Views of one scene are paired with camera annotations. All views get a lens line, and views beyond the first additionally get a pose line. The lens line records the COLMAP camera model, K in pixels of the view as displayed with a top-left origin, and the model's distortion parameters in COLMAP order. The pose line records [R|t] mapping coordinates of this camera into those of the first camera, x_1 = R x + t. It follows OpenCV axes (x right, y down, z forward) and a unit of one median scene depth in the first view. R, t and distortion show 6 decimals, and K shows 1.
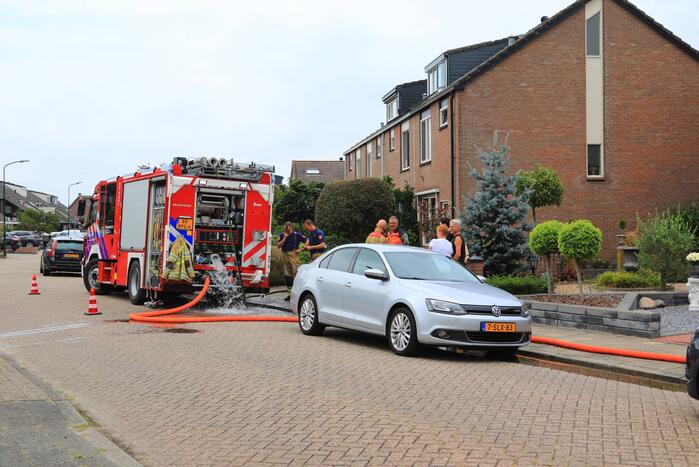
lens RADIAL K [[922.0, 0, 350.9], [0, 922.0, 234.0], [0, 0, 1]] dist [0.006460, 0.000000]
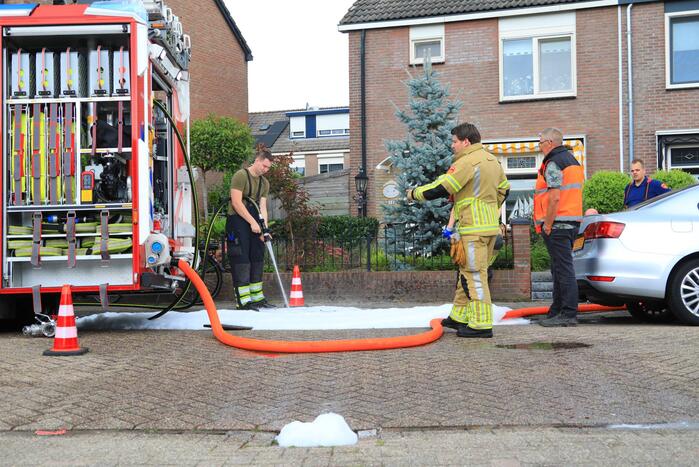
lens RADIAL K [[1026.8, 0, 350.1], [0, 1026.8, 230.1], [0, 0, 1]] dist [0.032229, 0.000000]
pose [[0.498553, 0.009529, 0.866807, -0.544991], [0.015263, 0.999688, -0.019768, 0.042367], [-0.866725, 0.023086, 0.498252, 0.639399]]
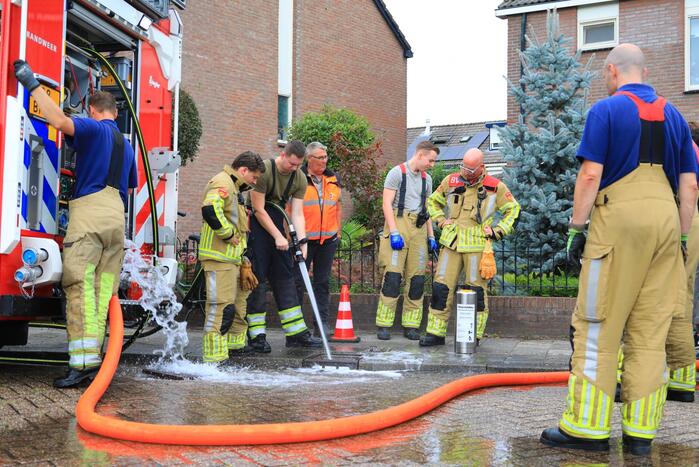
lens RADIAL K [[976.0, 0, 346.6], [0, 976.0, 229.4], [0, 0, 1]] dist [0.014695, 0.000000]
pose [[0.684872, 0.030795, 0.728012, -0.336493], [-0.007335, 0.999347, -0.035373, 0.041220], [-0.728626, 0.018886, 0.684651, 0.673457]]
